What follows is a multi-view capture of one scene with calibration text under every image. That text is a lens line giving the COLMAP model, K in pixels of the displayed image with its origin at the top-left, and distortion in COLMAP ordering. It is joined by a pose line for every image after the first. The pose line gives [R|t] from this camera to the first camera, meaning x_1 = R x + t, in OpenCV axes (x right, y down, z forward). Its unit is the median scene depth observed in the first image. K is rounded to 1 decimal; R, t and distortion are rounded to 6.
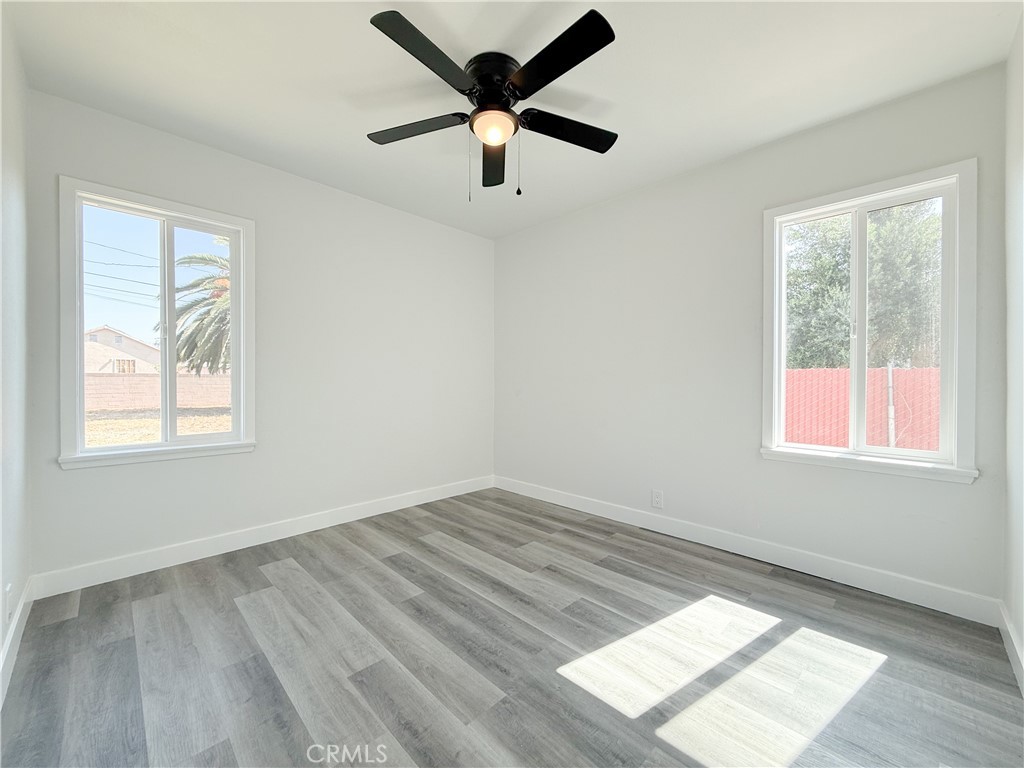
lens RADIAL K [[408.4, 0, 512.0], [0, 408.4, 384.0], [0, 0, 1]] dist [-0.000885, 0.000390]
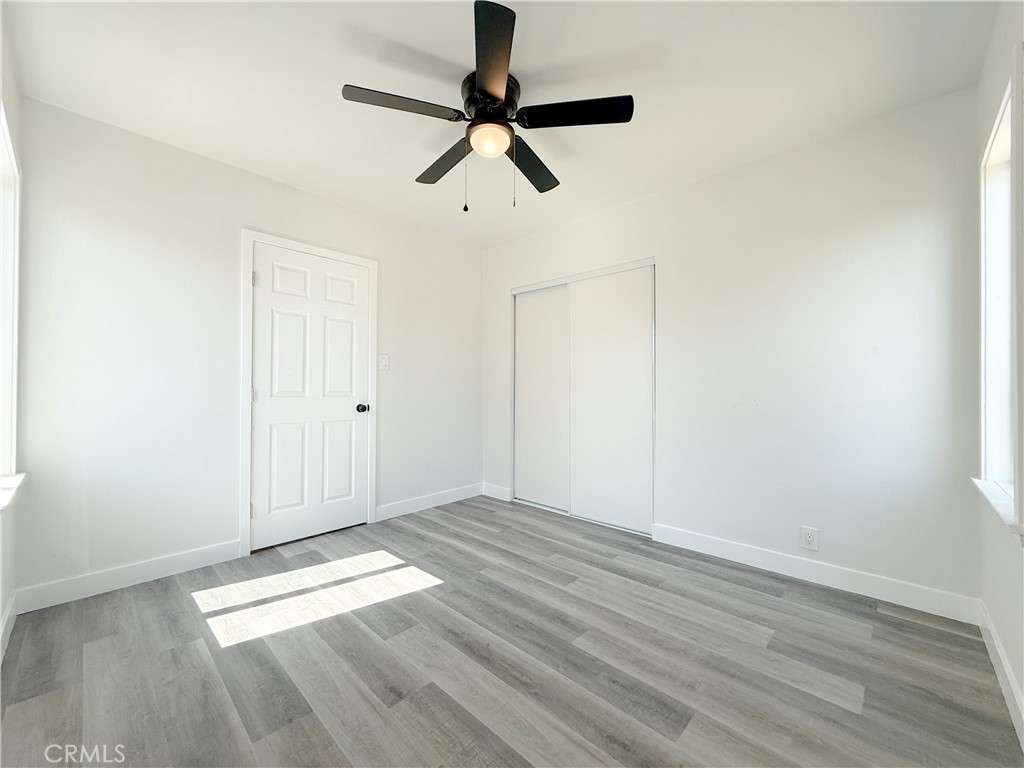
lens RADIAL K [[408.4, 0, 512.0], [0, 408.4, 384.0], [0, 0, 1]] dist [-0.000885, 0.000390]
pose [[-0.999574, -0.006681, -0.028401, -0.066136], [-0.006588, 0.999973, -0.003336, -0.015072], [0.028423, -0.003147, -0.999591, 1.818220]]
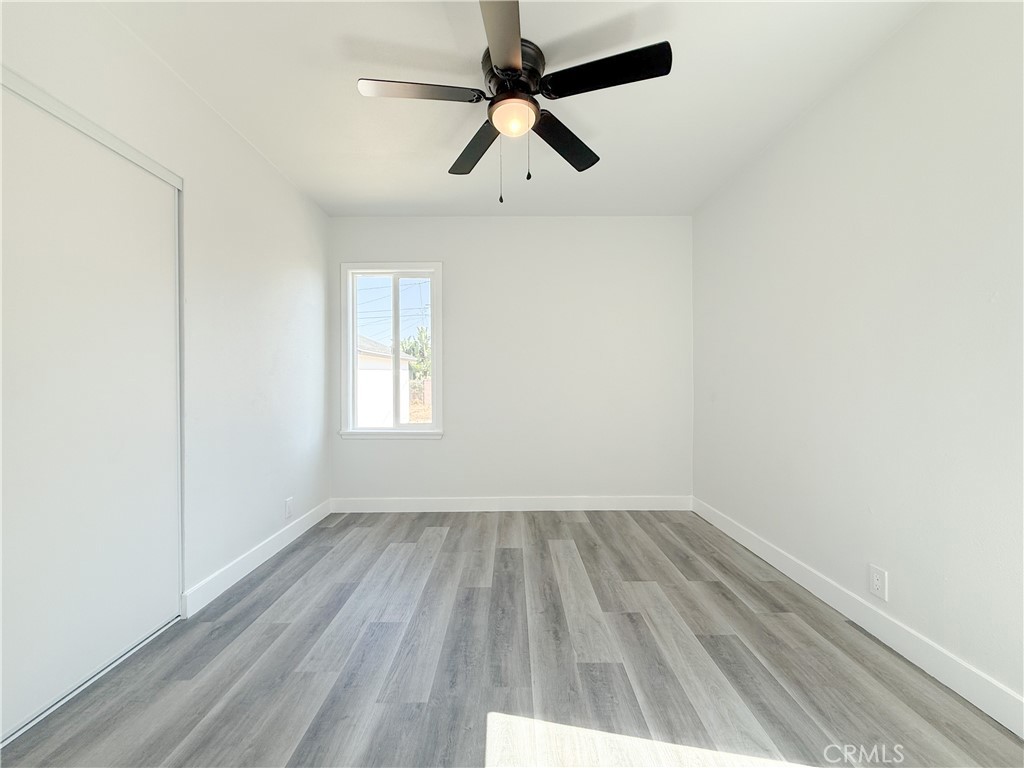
lens RADIAL K [[408.4, 0, 512.0], [0, 408.4, 384.0], [0, 0, 1]] dist [-0.000885, 0.000390]
pose [[0.712324, -0.004998, -0.701833, 0.553369], [0.000002, 0.999975, -0.007119, -0.000279], [0.701851, 0.005070, 0.712306, 0.291618]]
